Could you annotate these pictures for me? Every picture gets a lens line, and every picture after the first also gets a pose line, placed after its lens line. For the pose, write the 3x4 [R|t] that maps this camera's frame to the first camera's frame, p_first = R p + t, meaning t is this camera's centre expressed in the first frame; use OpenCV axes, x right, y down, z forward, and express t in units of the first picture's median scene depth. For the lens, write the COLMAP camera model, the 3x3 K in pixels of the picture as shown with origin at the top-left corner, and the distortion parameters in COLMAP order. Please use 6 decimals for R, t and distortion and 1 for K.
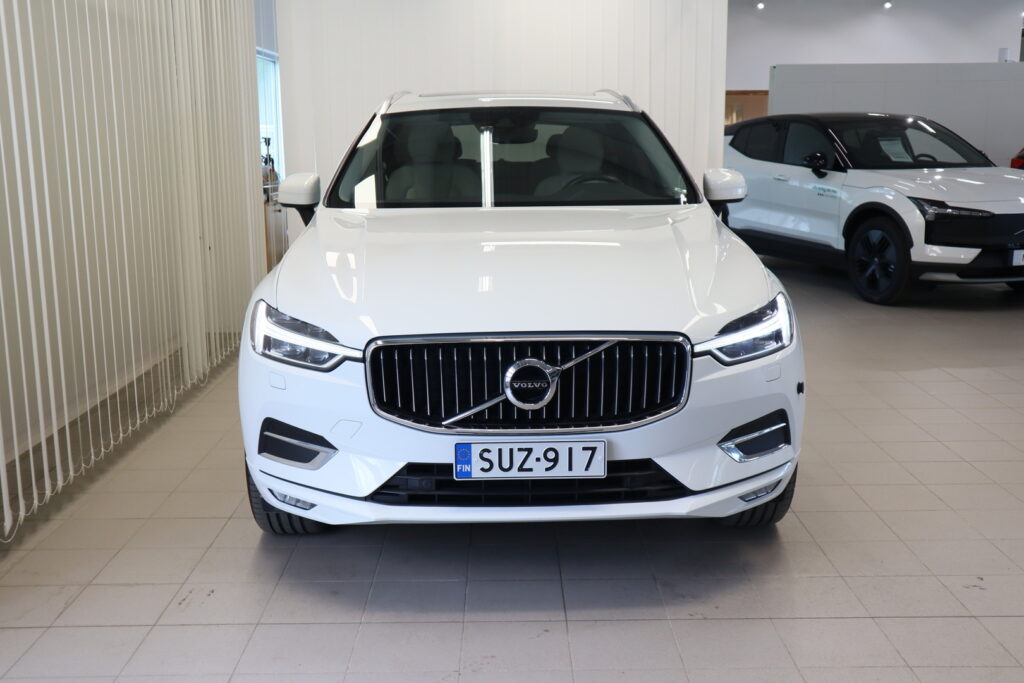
lens RADIAL K [[1092.5, 0, 512.0], [0, 1092.5, 341.5], [0, 0, 1]] dist [-0.006726, 0.039169]
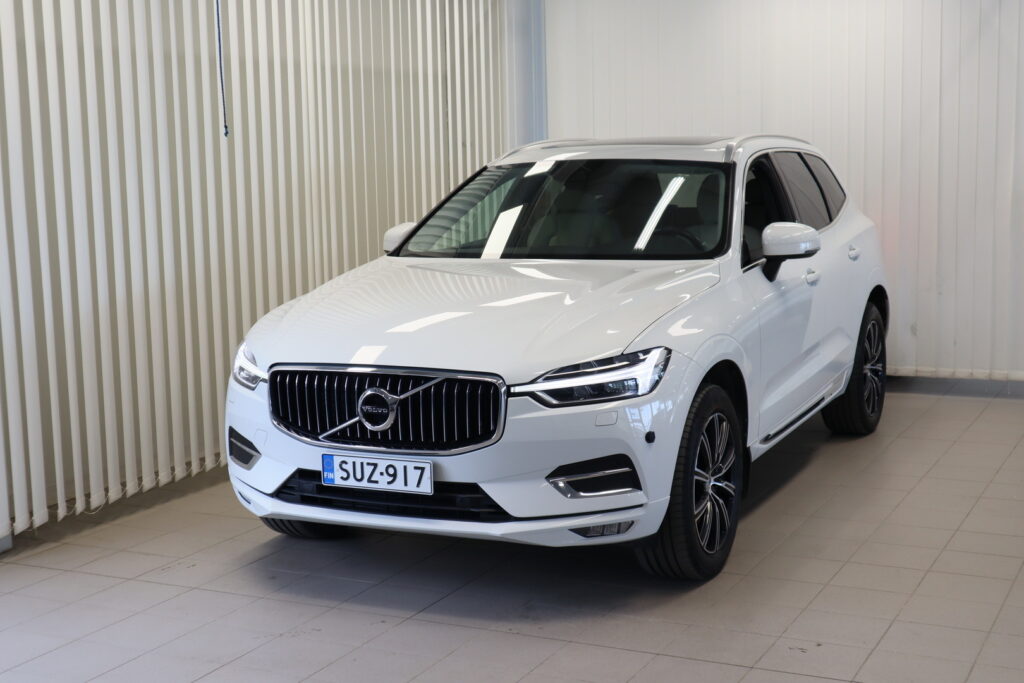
lens RADIAL K [[1426.5, 0, 513.1], [0, 1426.5, 322.1], [0, 0, 1]] dist [0.013240, 0.063920]
pose [[0.894525, 0.041377, -0.445098, 0.834763], [-0.070571, 0.996292, -0.049213, 0.009954], [0.441412, 0.075434, 0.894128, -0.336993]]
